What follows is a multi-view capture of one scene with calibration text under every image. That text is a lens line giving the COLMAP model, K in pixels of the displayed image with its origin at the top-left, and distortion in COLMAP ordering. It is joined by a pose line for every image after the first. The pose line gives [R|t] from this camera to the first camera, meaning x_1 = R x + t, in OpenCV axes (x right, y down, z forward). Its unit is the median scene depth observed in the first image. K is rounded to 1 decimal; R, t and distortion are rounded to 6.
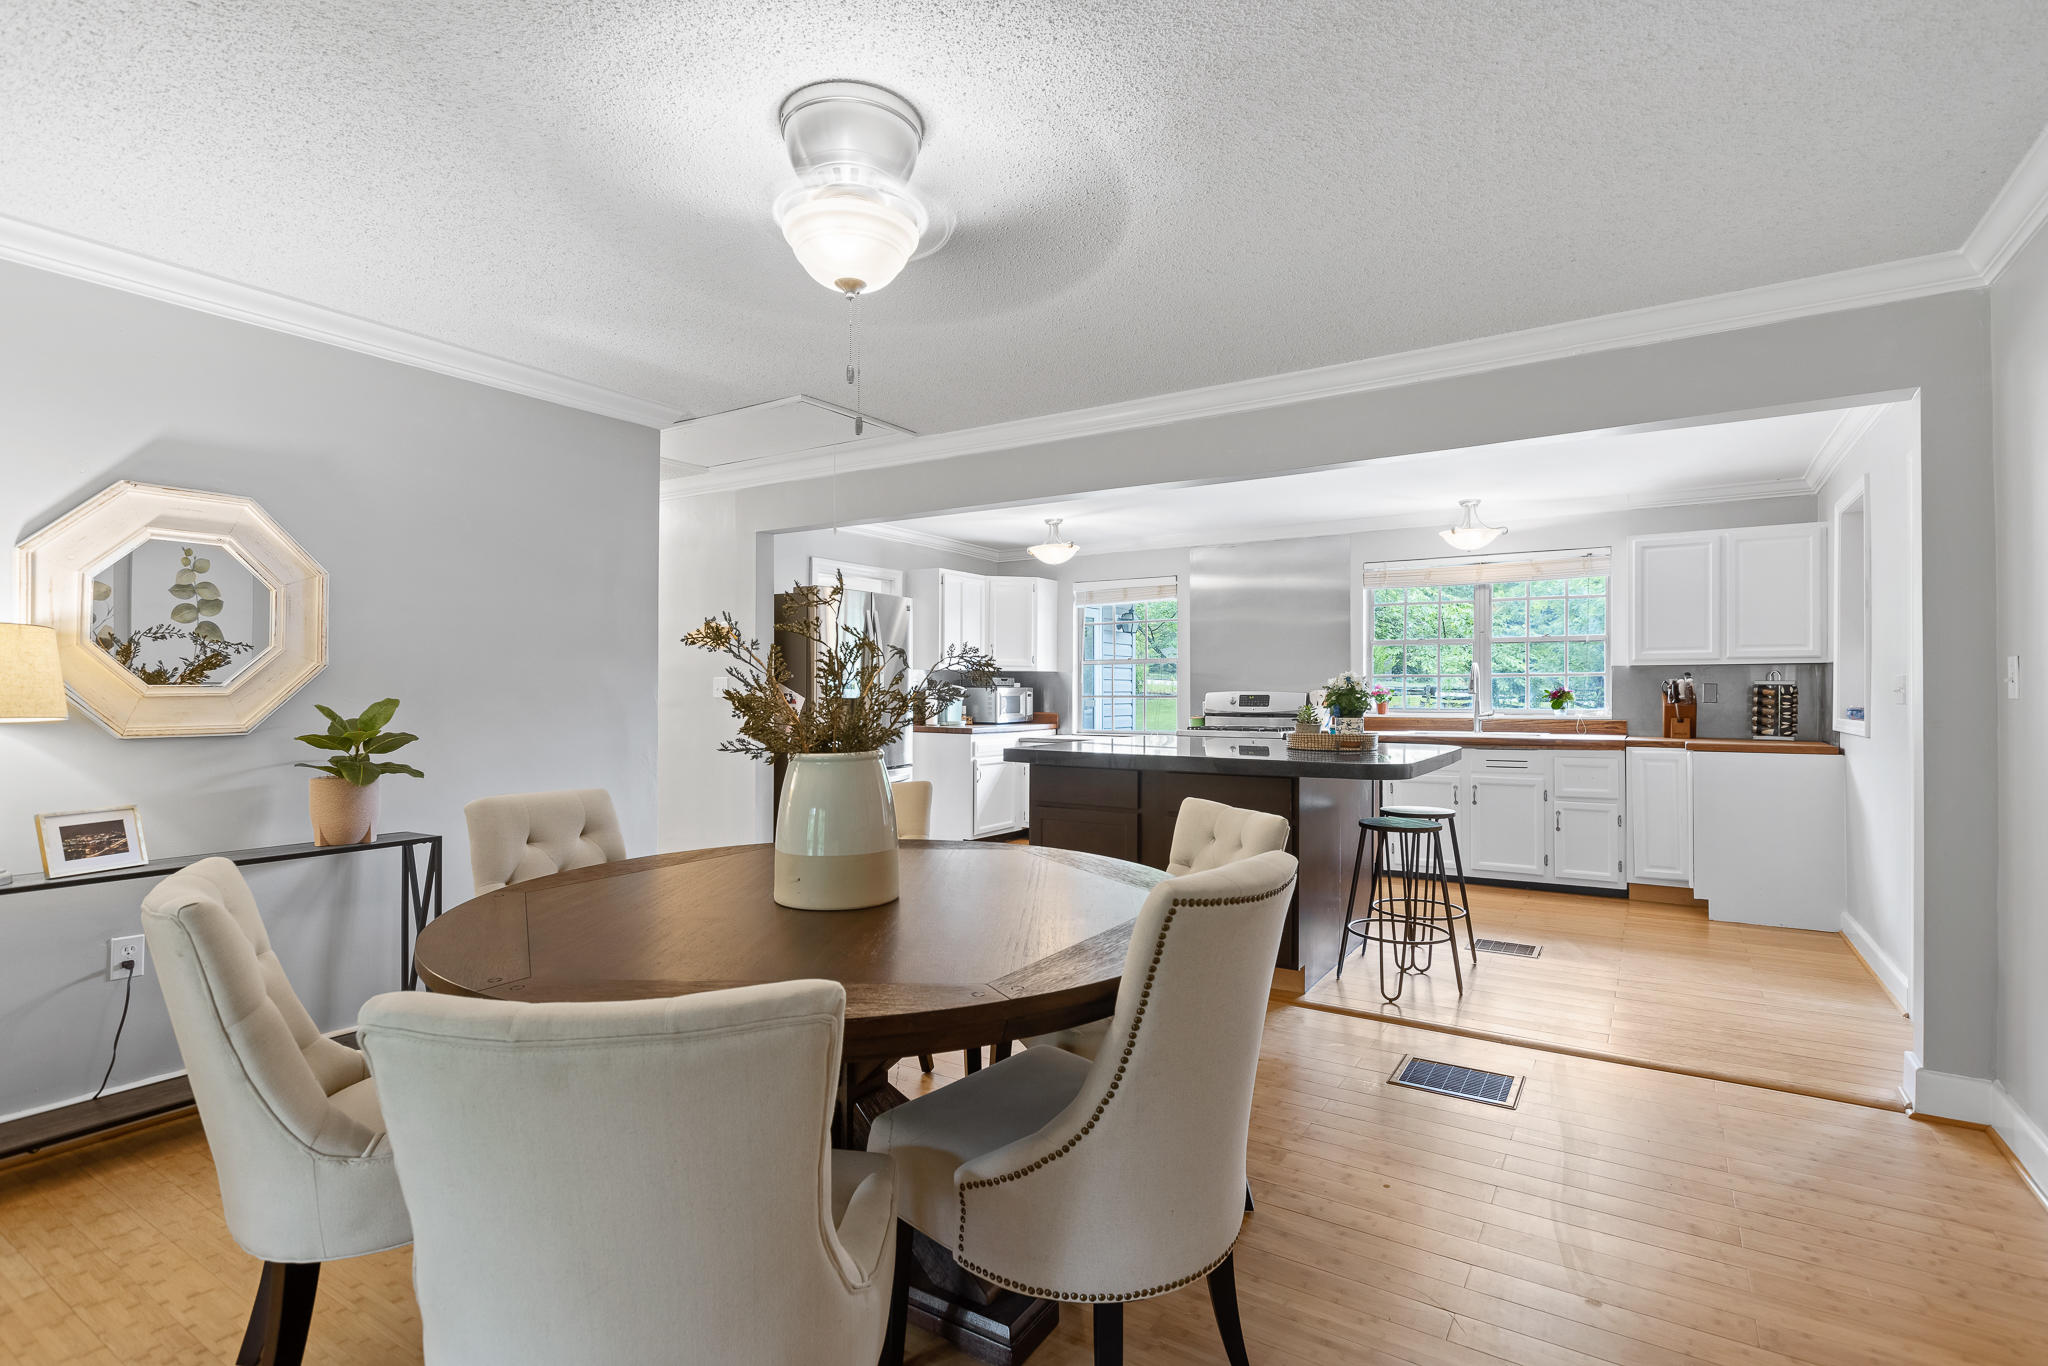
lens RADIAL K [[987.9, 0, 1015.2], [0, 987.9, 680.8], [0, 0, 1]] dist [-0.011380, -0.000280]
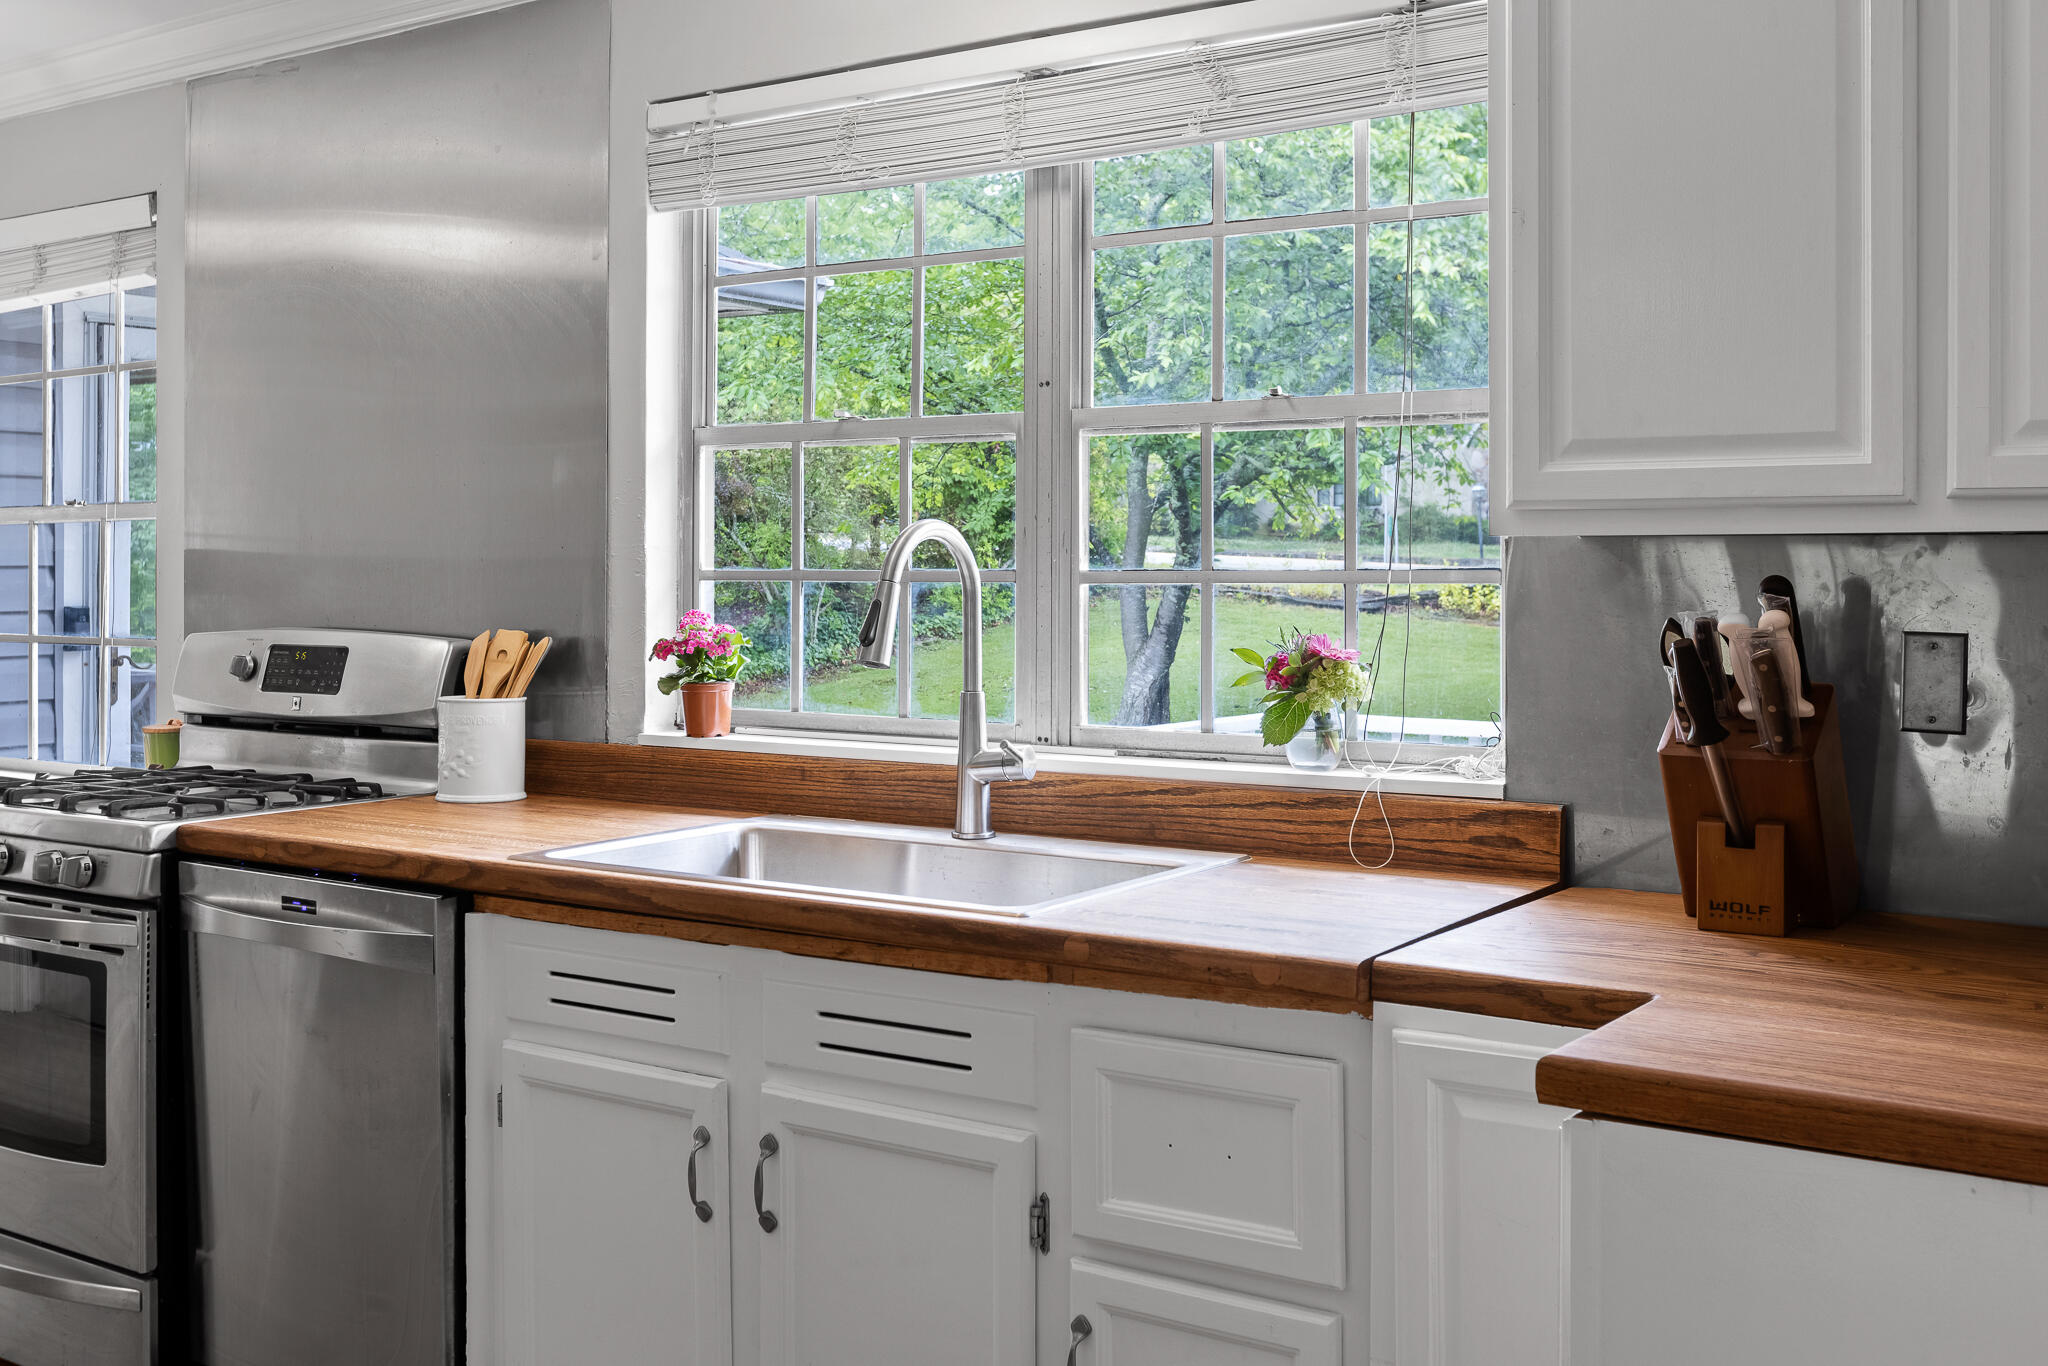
lens RADIAL K [[2007.9, 0, 1044.6], [0, 2007.9, 551.9], [0, 0, 1]] dist [-0.021584, 0.000000]
pose [[0.999992, 0.000704, -0.004058, 0.495132], [-0.000693, 0.999996, 0.002743, -0.012695], [0.004060, -0.002740, 0.999988, 0.562438]]
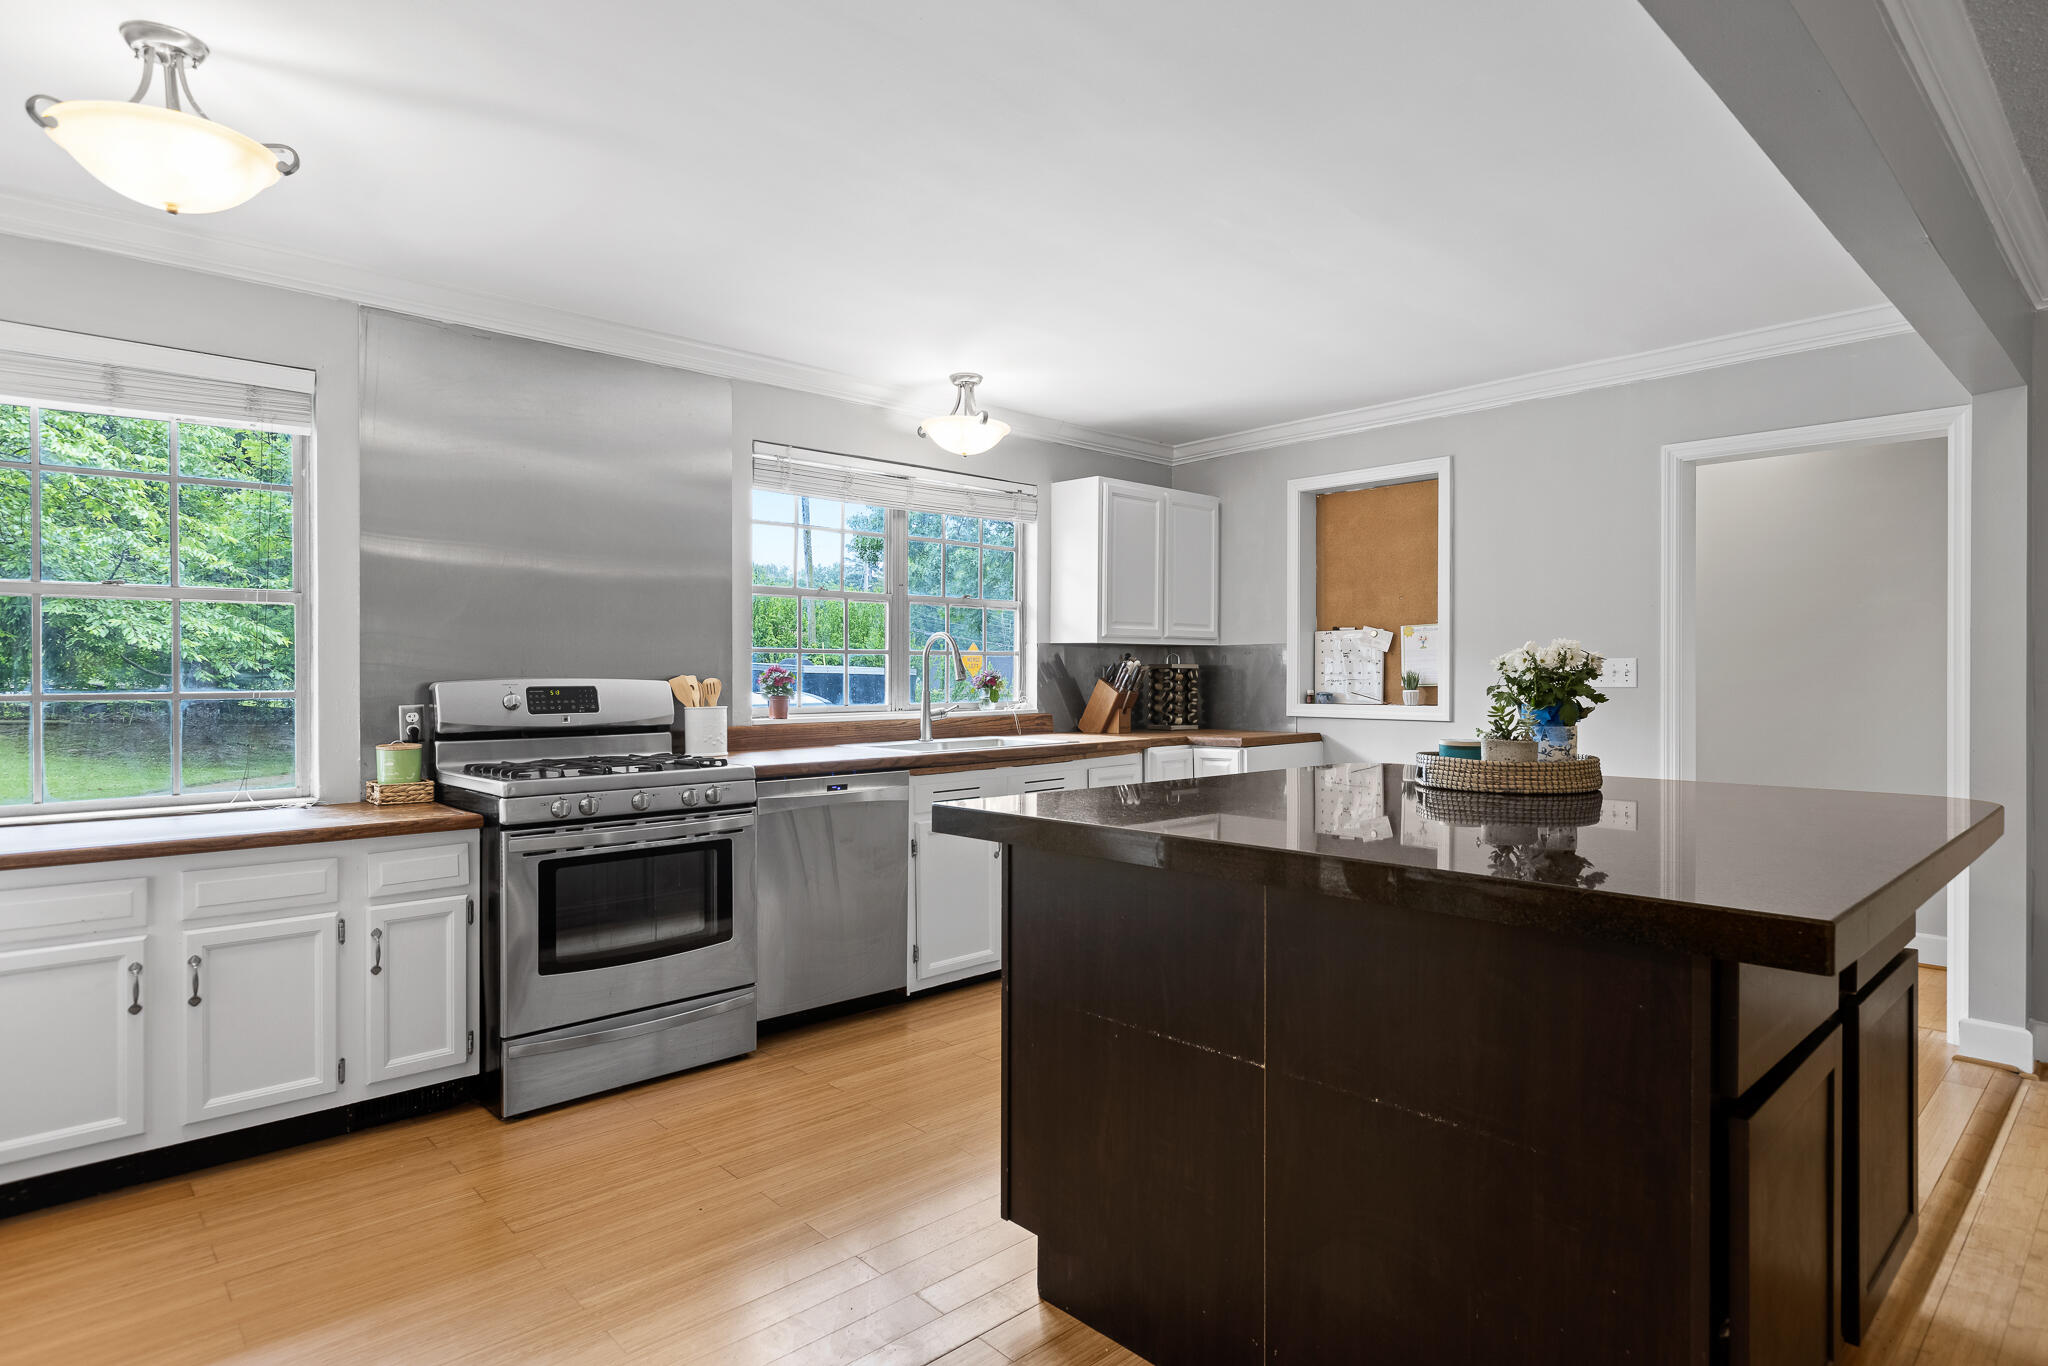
lens RADIAL K [[1094.6, 0, 1022.9], [0, 1094.6, 679.2], [0, 0, 1]] dist [-0.002169, -0.000665]
pose [[0.244478, -0.005279, 0.969641, -0.208784], [-0.007938, 0.999941, 0.007446, 0.006370], [-0.969622, -0.009517, 0.244421, 0.778500]]
